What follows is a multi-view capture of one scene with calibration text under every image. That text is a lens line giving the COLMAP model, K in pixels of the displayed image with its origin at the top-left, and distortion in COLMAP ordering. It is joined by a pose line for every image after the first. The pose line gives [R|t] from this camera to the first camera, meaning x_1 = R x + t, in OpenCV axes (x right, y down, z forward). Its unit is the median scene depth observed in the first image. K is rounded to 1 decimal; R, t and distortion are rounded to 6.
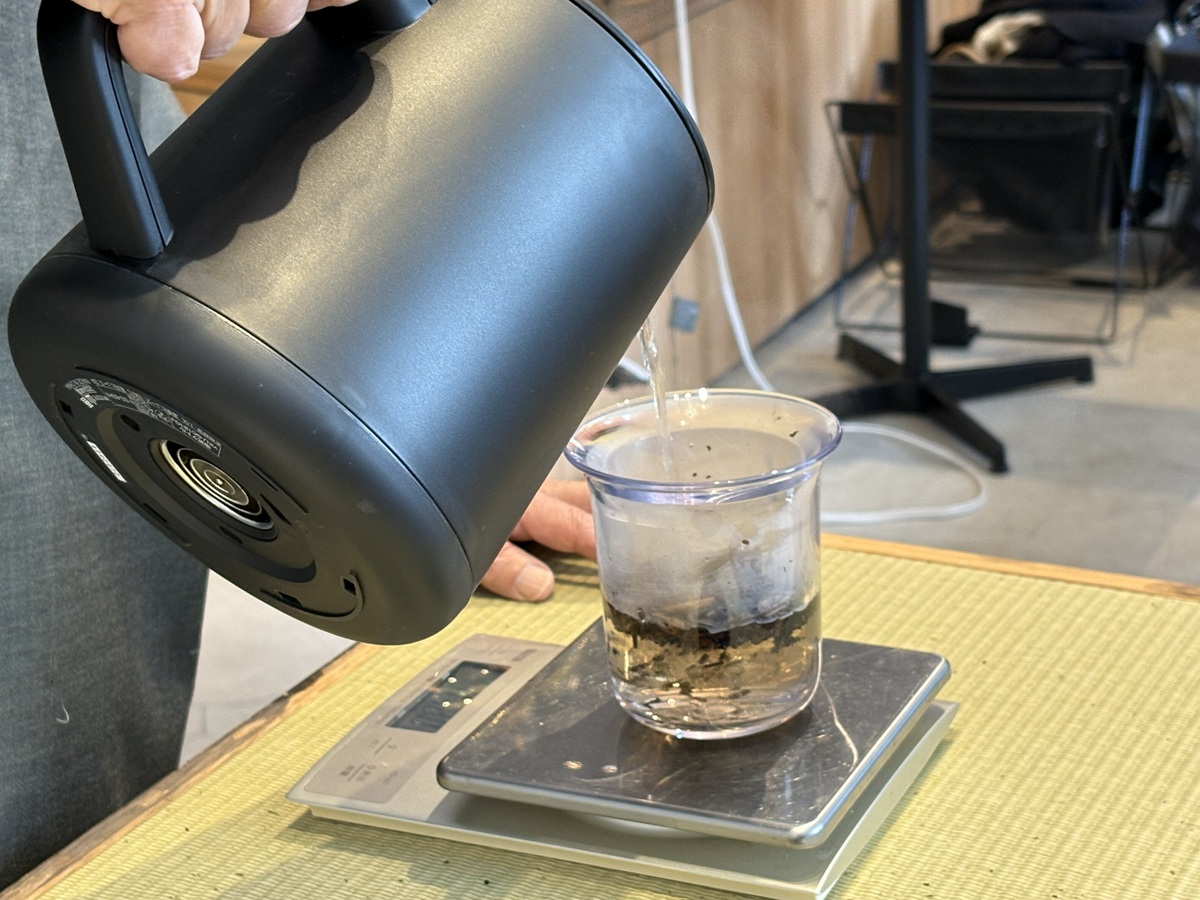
lens RADIAL K [[2570.3, 0, 600.2], [0, 2570.3, 452.7], [0, 0, 1]] dist [0.158958, 0.000000]
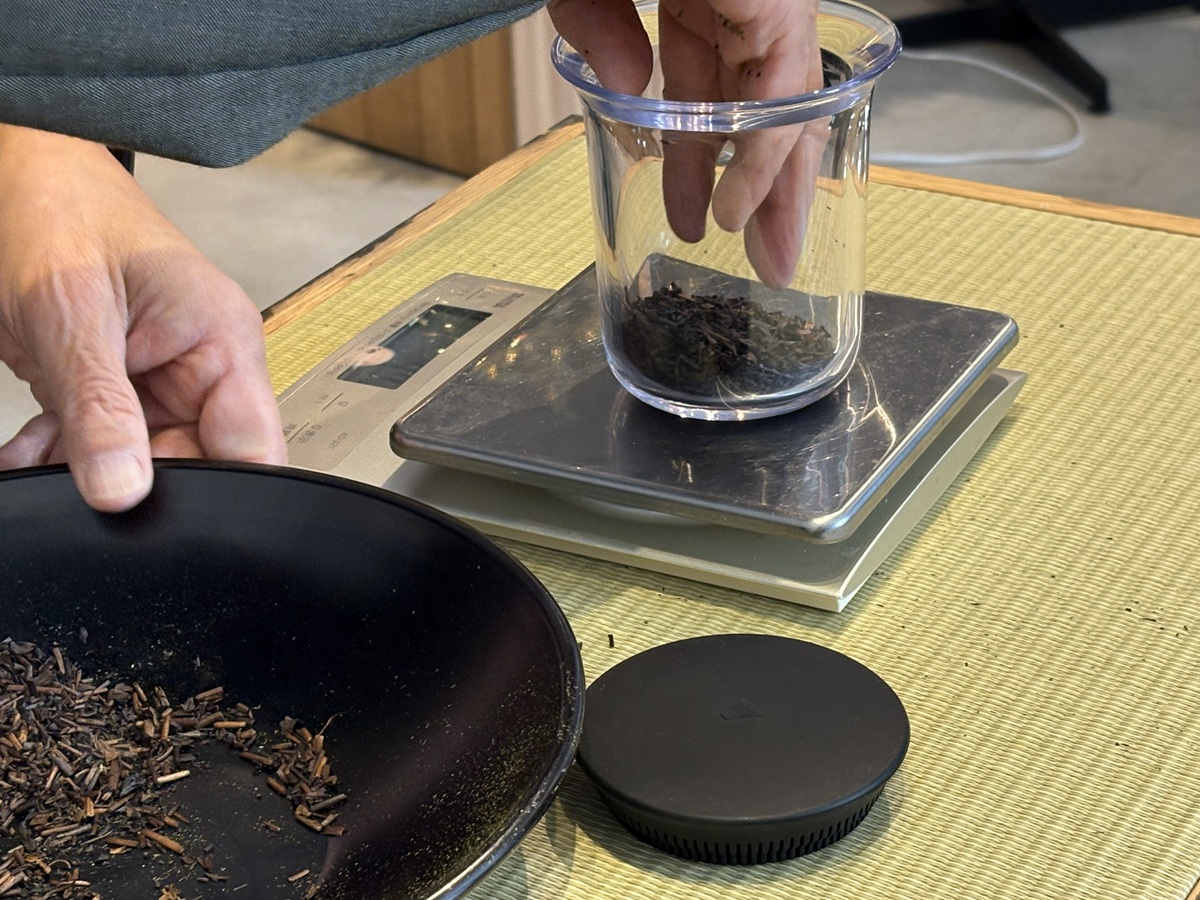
lens RADIAL K [[2795.7, 0, 602.2], [0, 2795.7, 448.6], [0, 0, 1]] dist [0.194825, 0.000000]
pose [[0.999270, 0.034178, -0.017047, 0.018624], [-0.031683, 0.991045, 0.129717, 0.008111], [0.021328, -0.129082, 0.991404, 0.099021]]
